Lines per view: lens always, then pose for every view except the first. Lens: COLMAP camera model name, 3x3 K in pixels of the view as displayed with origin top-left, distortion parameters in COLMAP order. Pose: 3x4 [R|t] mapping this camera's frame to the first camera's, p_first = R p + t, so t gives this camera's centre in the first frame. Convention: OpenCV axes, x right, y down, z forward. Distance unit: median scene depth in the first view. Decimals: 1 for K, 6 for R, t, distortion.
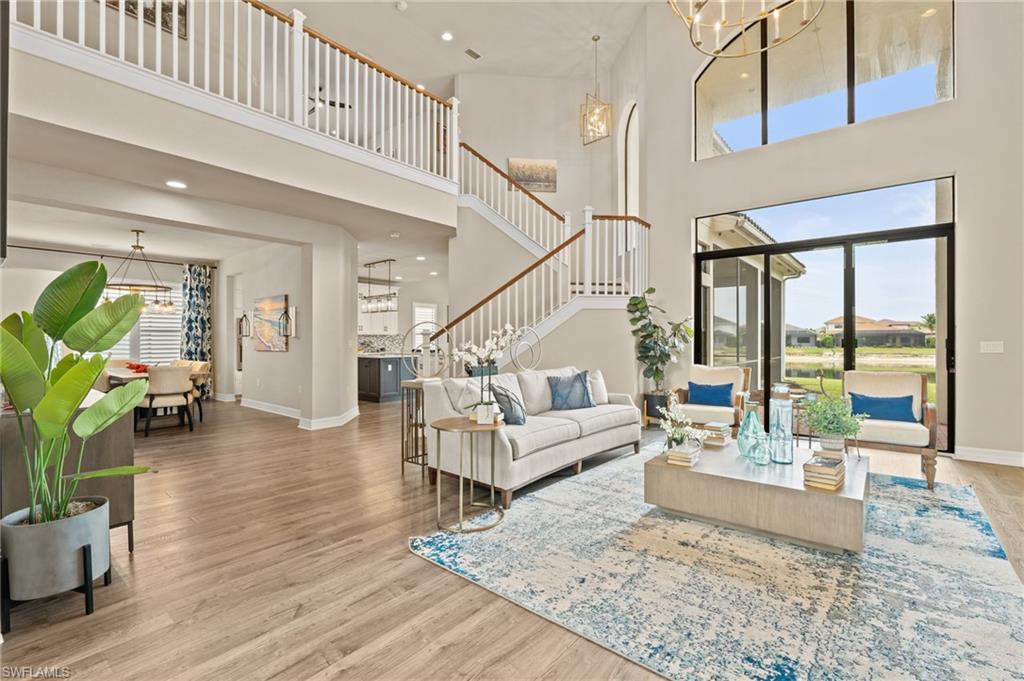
lens RADIAL K [[457.0, 0, 511.1], [0, 457.0, 337.8], [0, 0, 1]] dist [0.000406, 0.000747]
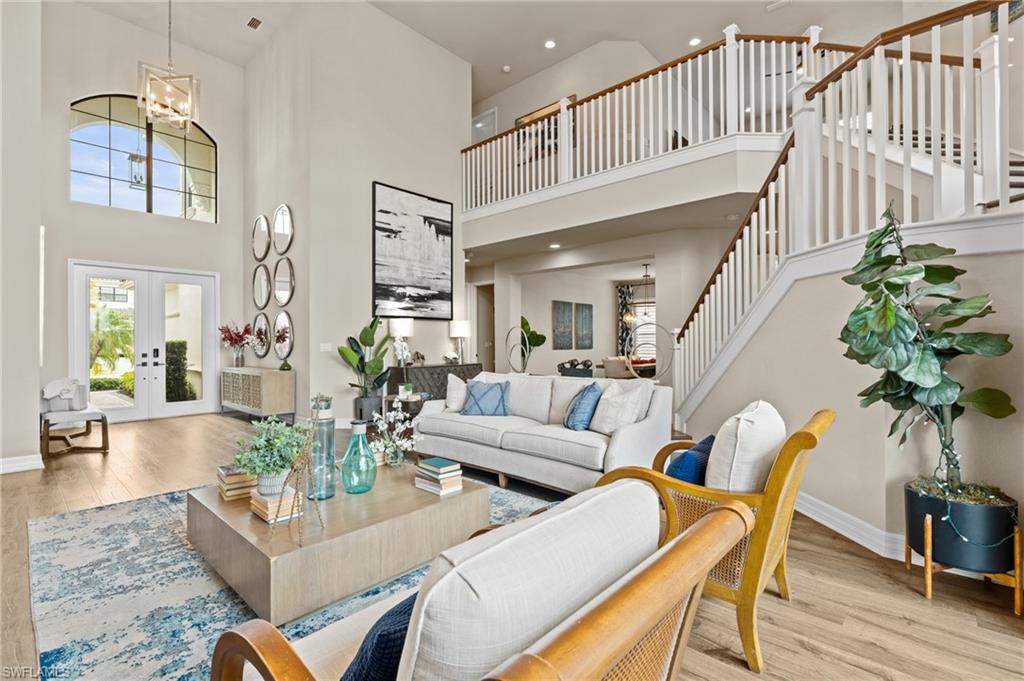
lens RADIAL K [[457.0, 0, 510.4], [0, 457.0, 342.3], [0, 0, 1]] dist [0.000406, 0.000747]
pose [[-0.043945, 0.002635, -0.999030, 1.831423], [0.008771, 0.999959, 0.002251, 0.007170], [0.998995, -0.008663, -0.043966, 1.833146]]
